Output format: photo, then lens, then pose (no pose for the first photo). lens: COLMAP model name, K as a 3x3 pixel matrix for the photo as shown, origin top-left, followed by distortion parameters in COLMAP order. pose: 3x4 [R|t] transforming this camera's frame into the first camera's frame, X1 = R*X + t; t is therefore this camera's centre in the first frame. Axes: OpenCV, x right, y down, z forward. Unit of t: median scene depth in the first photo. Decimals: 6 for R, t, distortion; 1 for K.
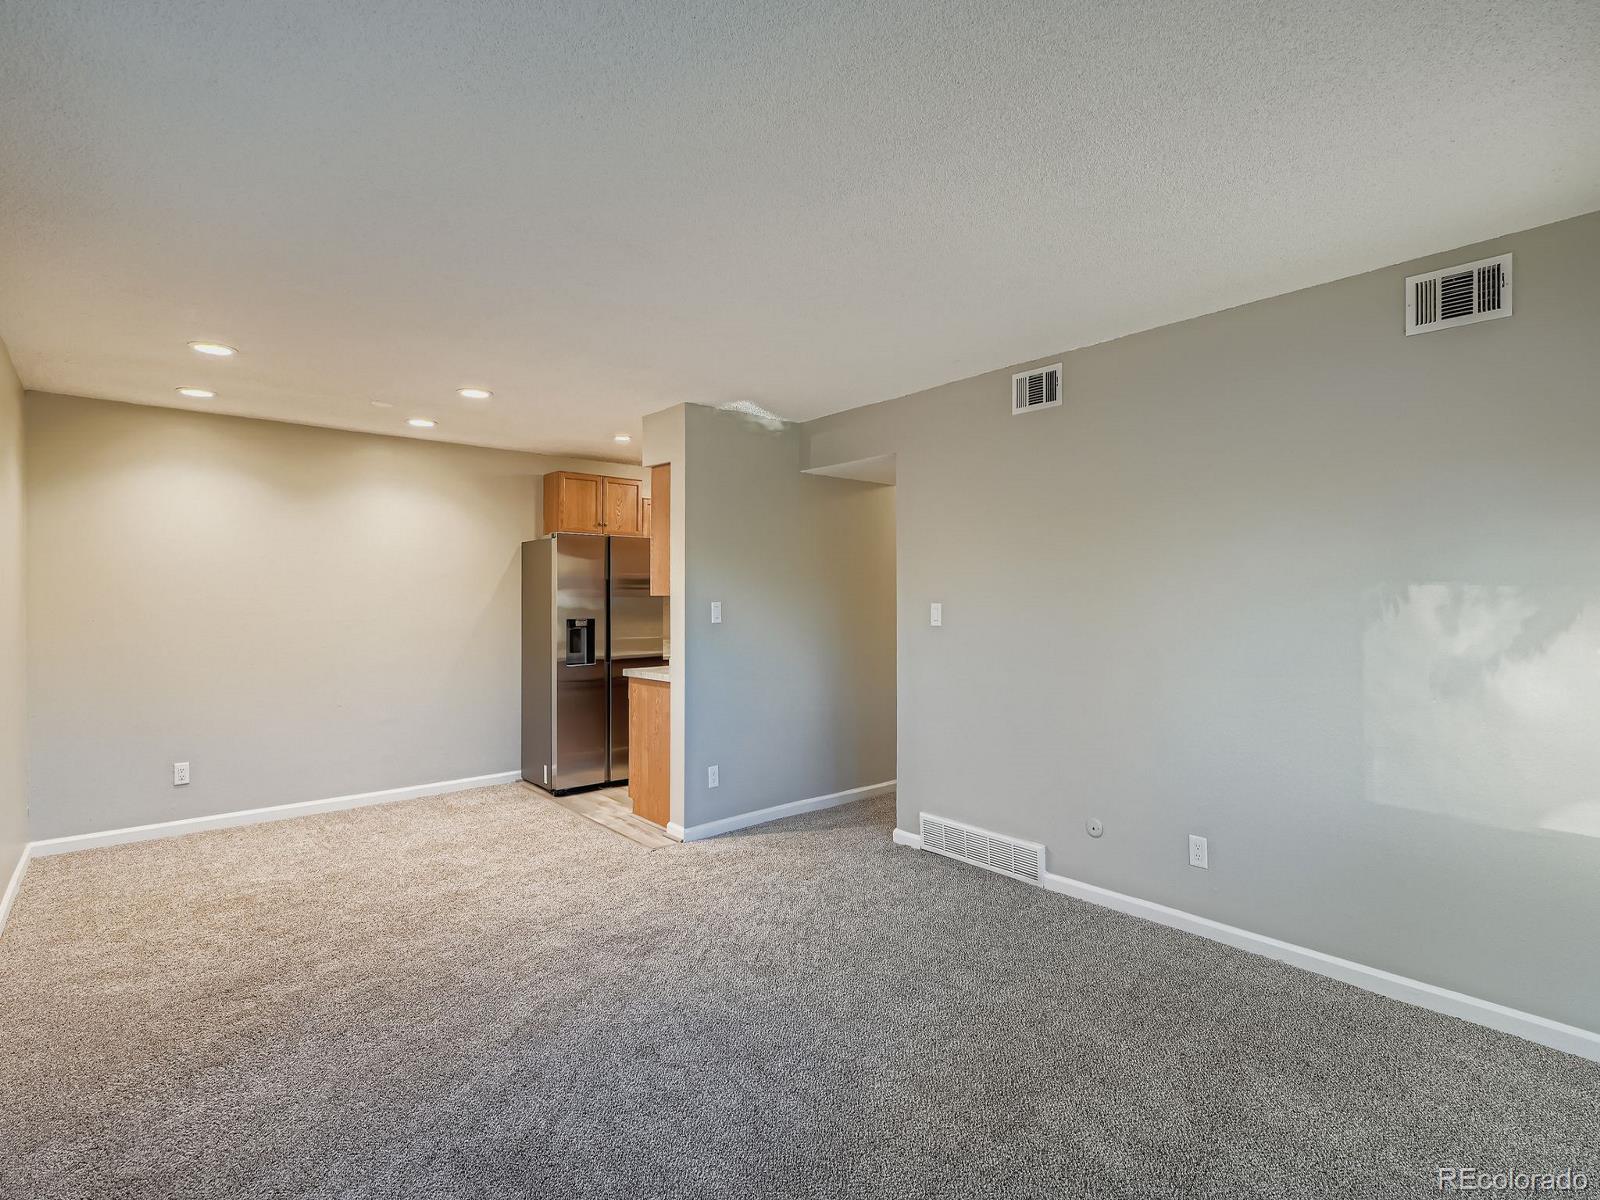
lens RADIAL K [[773.4, 0, 804.1], [0, 773.4, 585.5], [0, 0, 1]] dist [0.002481, -0.001572]
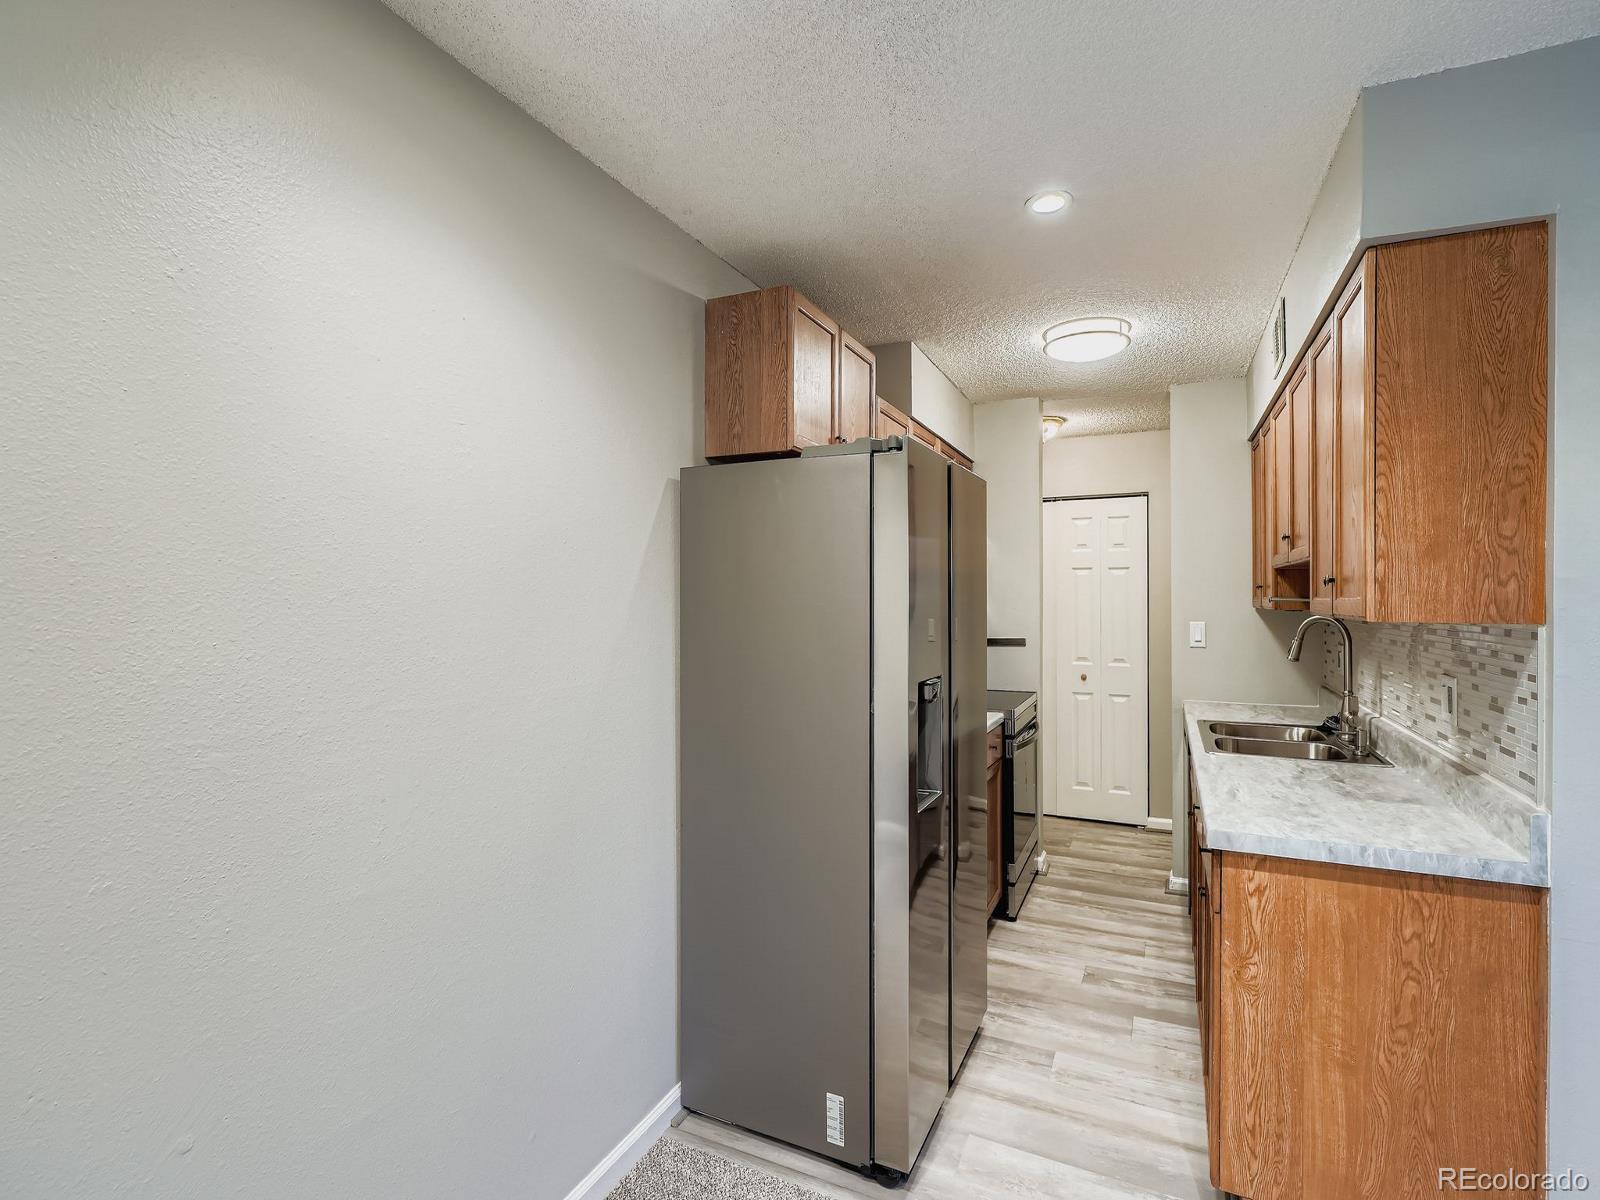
lens RADIAL K [[773.4, 0, 804.7], [0, 773.4, 596.4], [0, 0, 1]] dist [0.002481, -0.001572]
pose [[0.914853, 0.002693, 0.403778, -0.560413], [-0.008897, 0.999869, 0.013488, -0.000494], [-0.403689, -0.015932, 0.914757, 0.782404]]
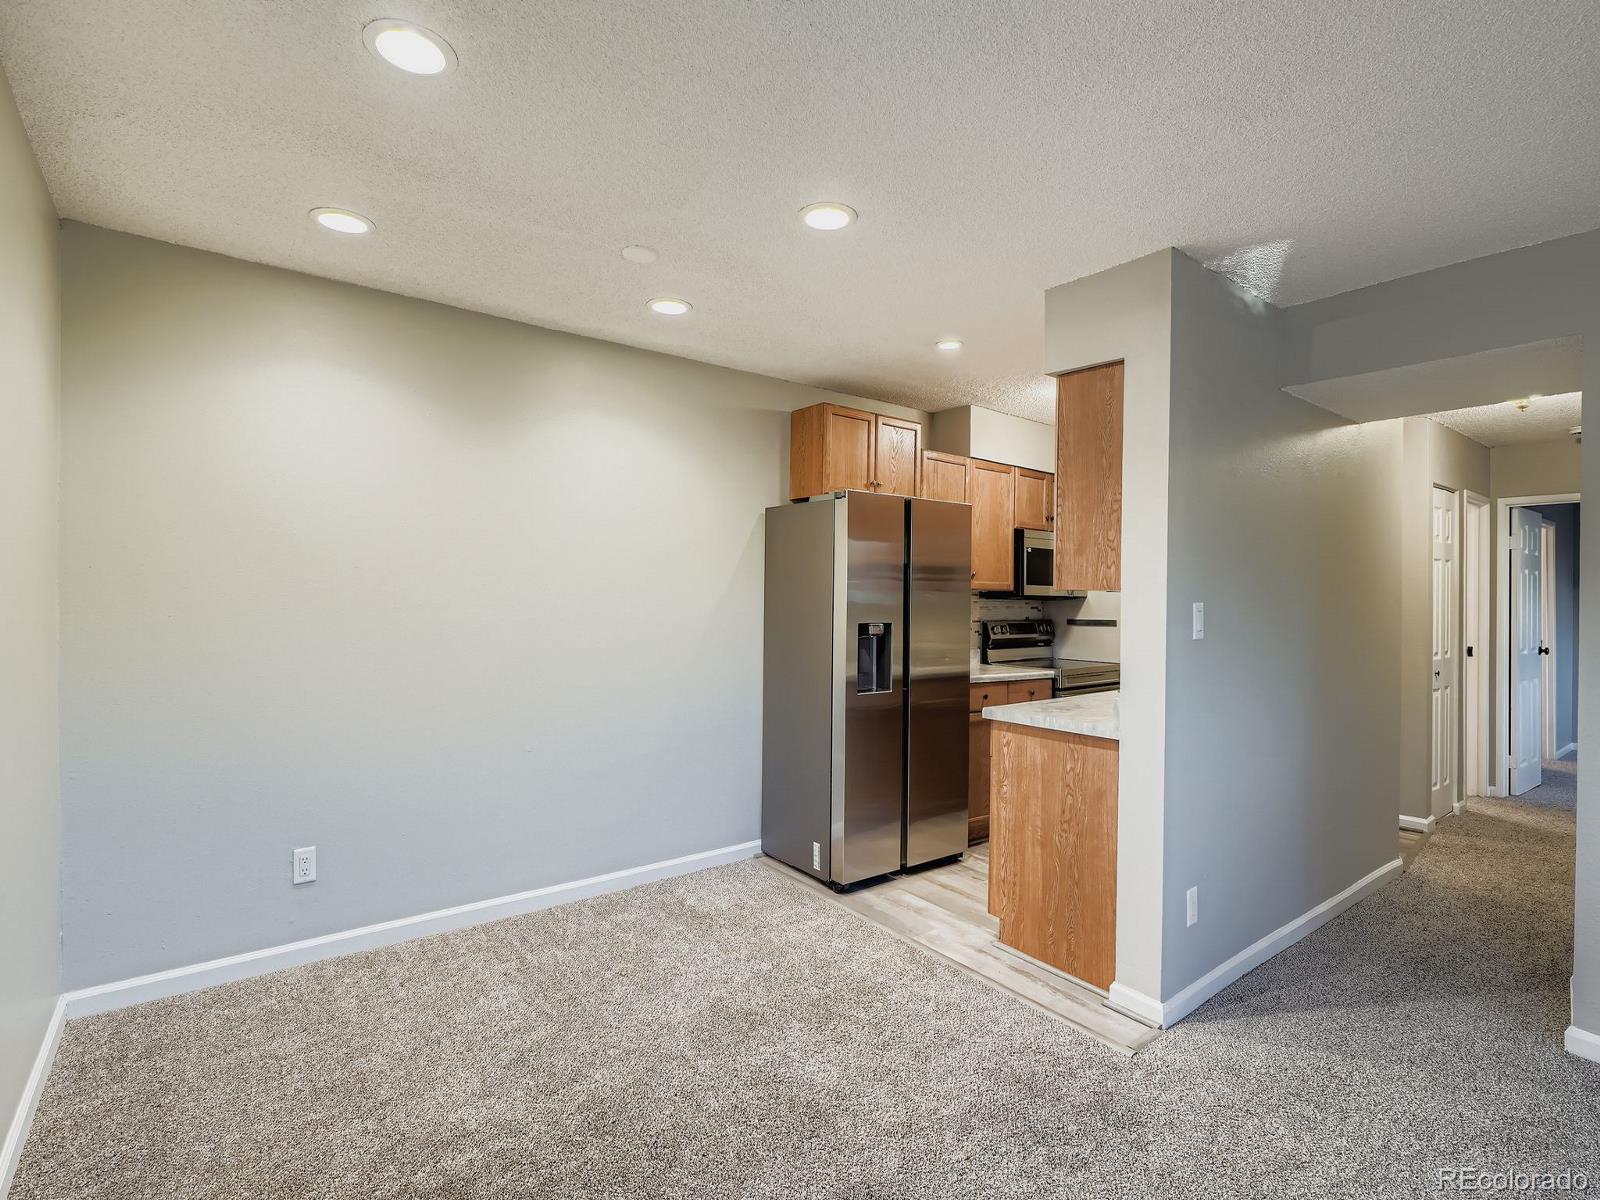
lens RADIAL K [[773.4, 0, 801.9], [0, 773.4, 593.8], [0, 0, 1]] dist [0.002481, -0.001572]
pose [[0.998085, 0.019007, -0.058867, -0.355506], [-0.017983, 0.999679, 0.017864, 0.008998], [0.059188, -0.016771, 0.998106, 0.389141]]
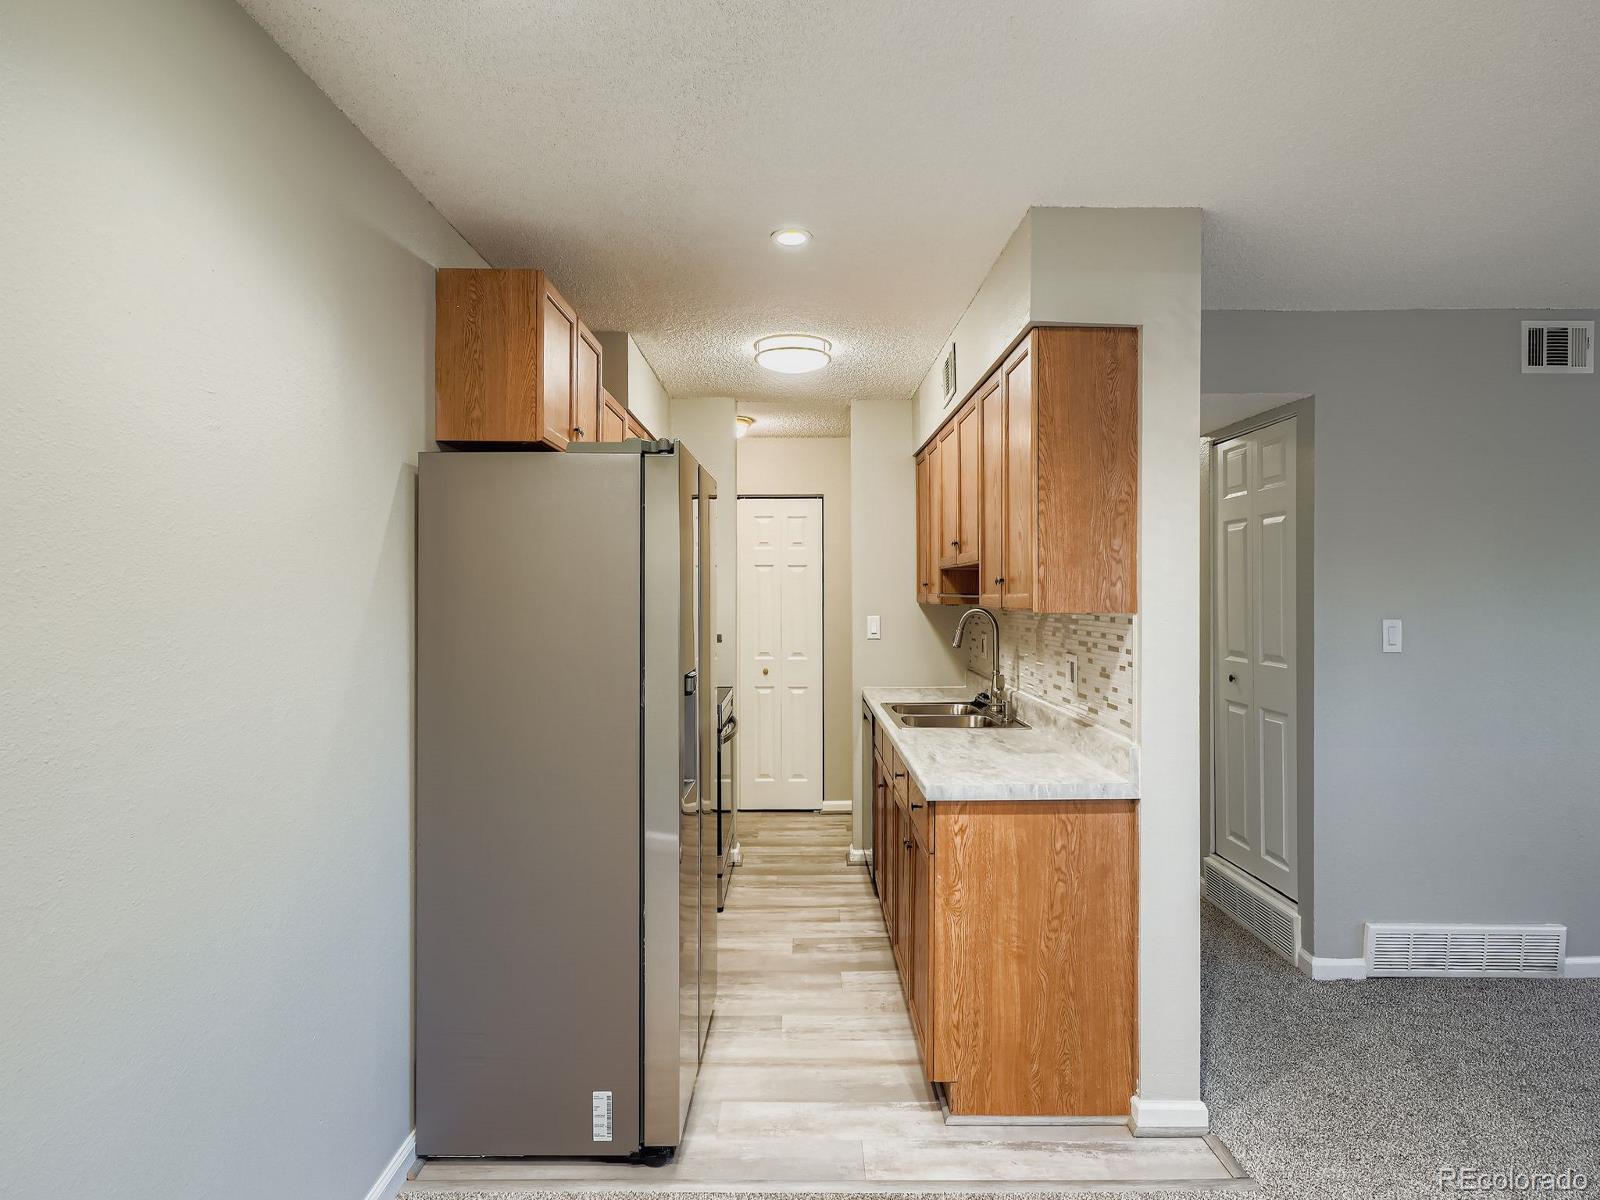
lens RADIAL K [[847.0, 0, 810.1], [0, 847.0, 588.7], [0, 0, 1]] dist [0.002609, 0.001409]
pose [[0.651504, 0.006123, 0.758621, -0.649670], [-0.013885, 0.999896, 0.003854, -0.000794], [-0.758518, -0.013044, 0.651521, 0.773889]]
